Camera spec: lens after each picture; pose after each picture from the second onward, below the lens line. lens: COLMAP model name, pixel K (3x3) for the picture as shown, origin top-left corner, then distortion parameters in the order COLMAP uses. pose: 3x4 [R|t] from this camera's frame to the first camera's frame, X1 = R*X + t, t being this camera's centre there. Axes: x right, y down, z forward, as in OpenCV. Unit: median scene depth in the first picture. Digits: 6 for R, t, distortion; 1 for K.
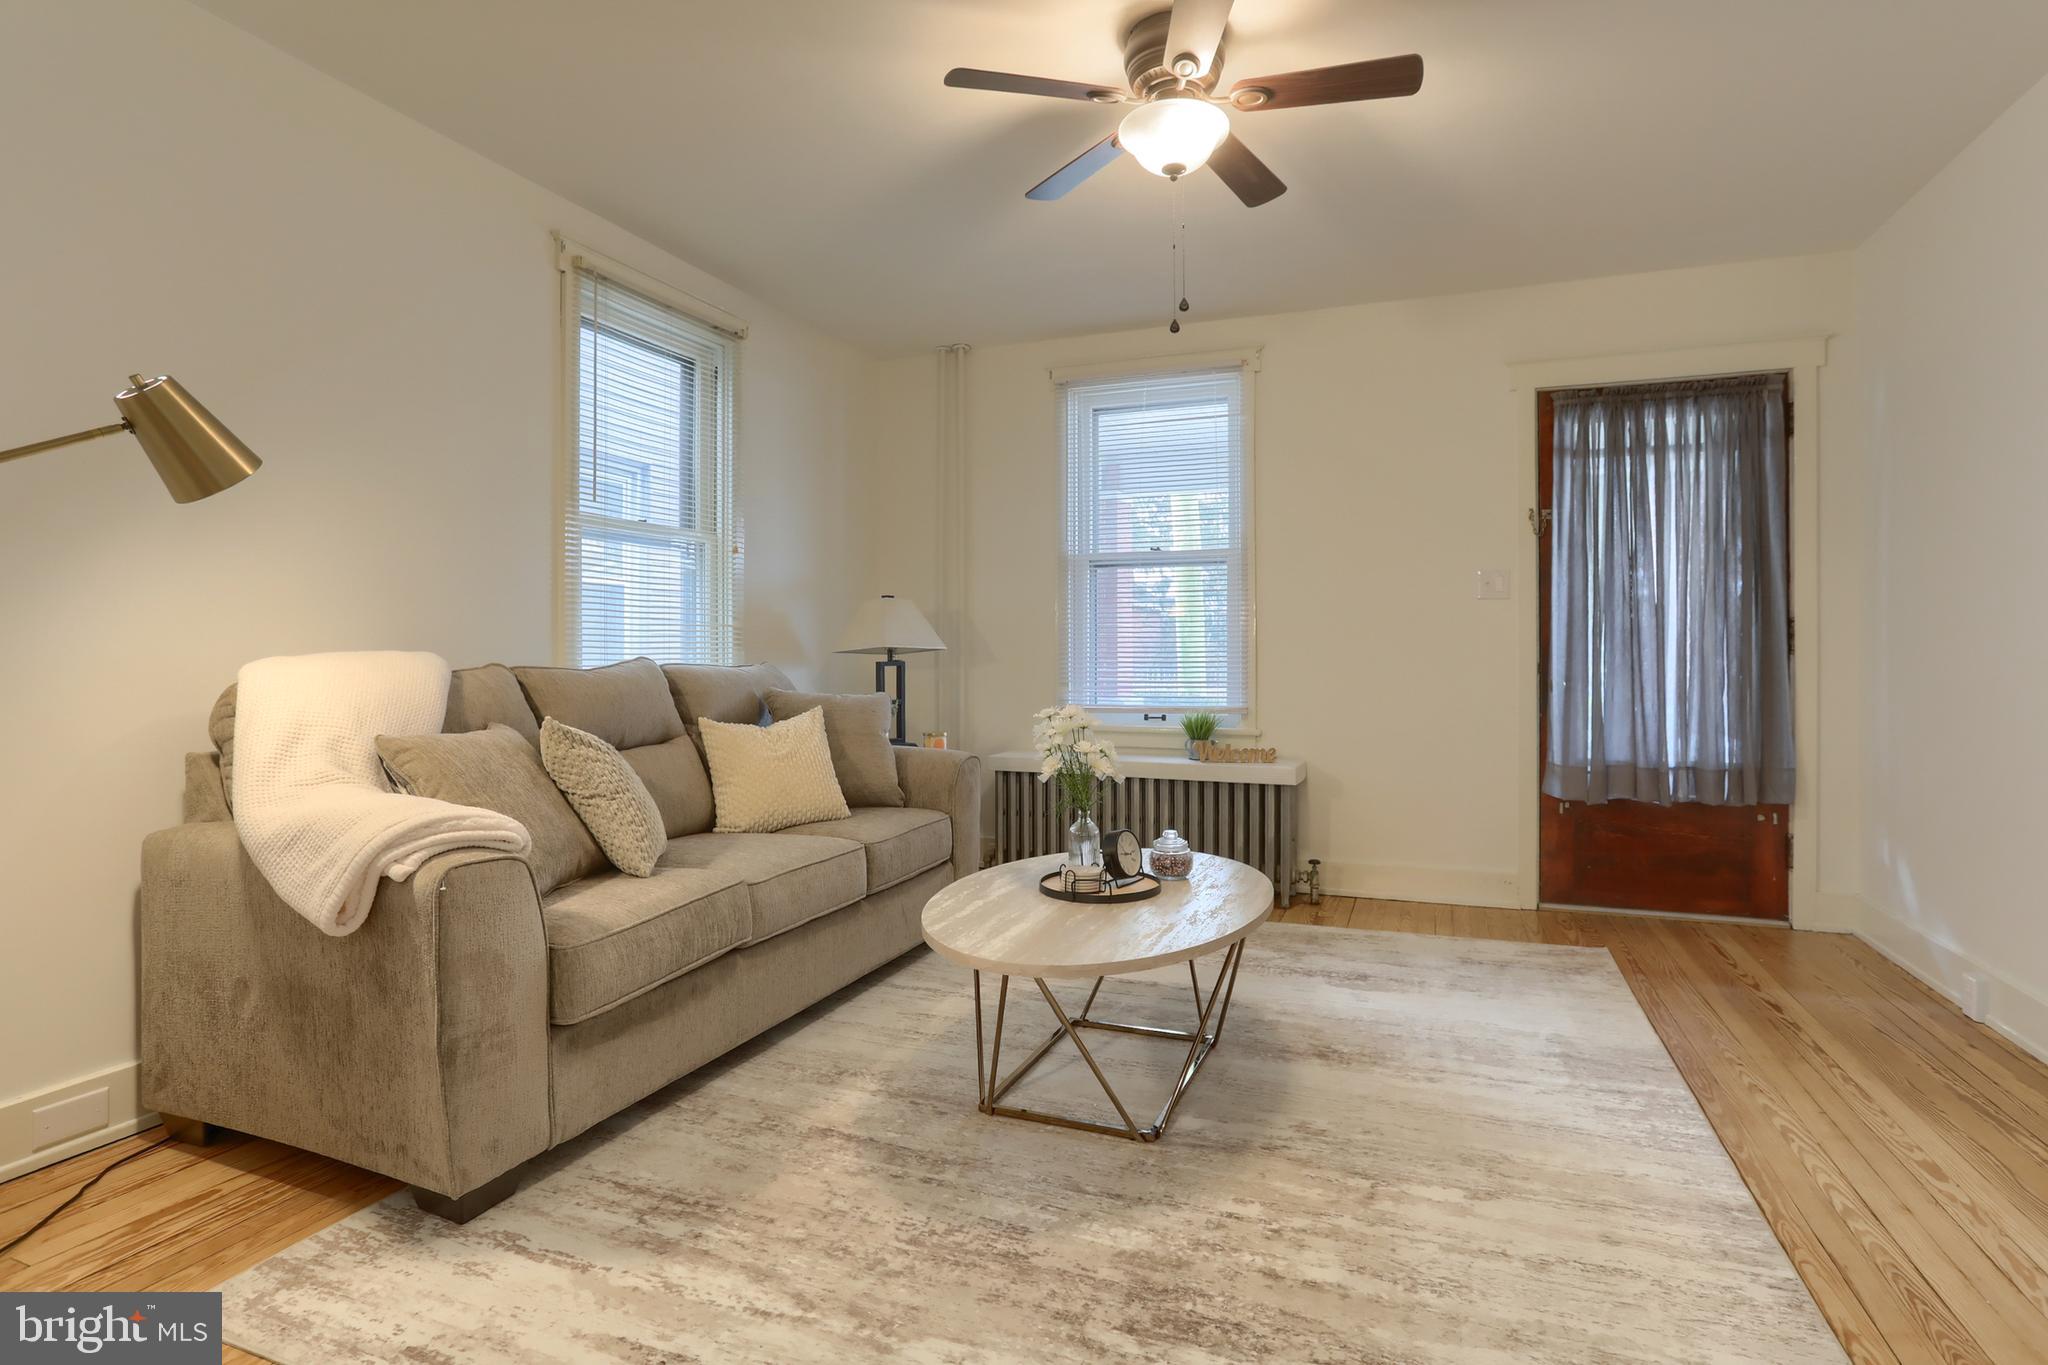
lens RADIAL K [[1040.2, 0, 1030.2], [0, 1040.2, 640.5], [0, 0, 1]] dist [-0.074659, 0.034433]
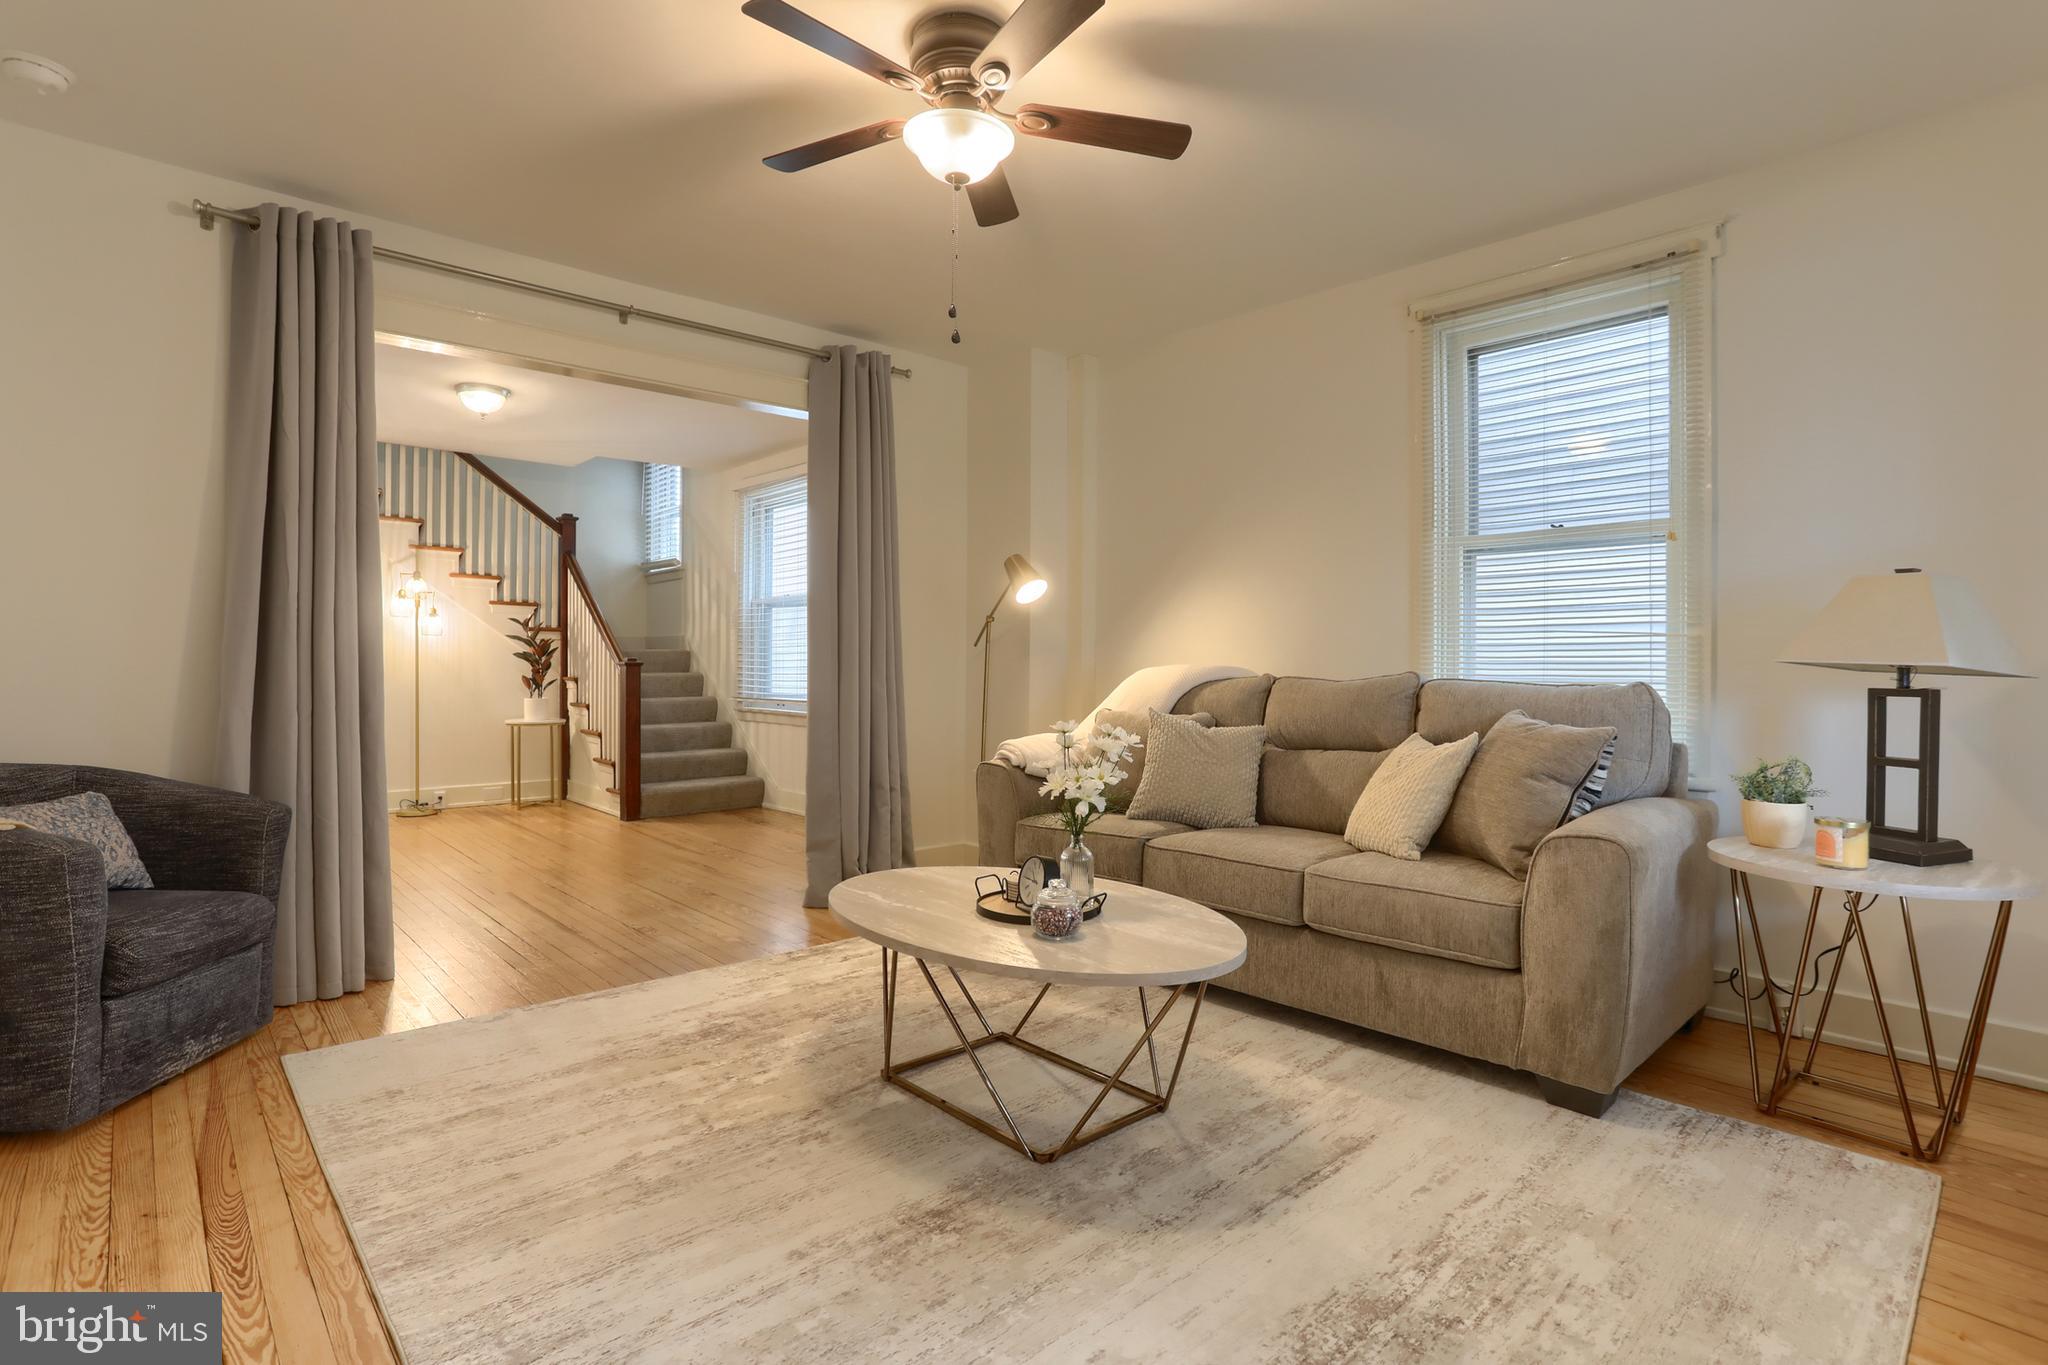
lens RADIAL K [[1004.2, 0, 1024.1], [0, 1004.2, 667.3], [0, 0, 1]] dist [-0.070066, 0.035591]
pose [[-0.437317, 0.003512, -0.899301, 0.879754], [0.004578, 0.999988, 0.001679, 0.009665], [0.899296, -0.003383, -0.437328, 1.340741]]
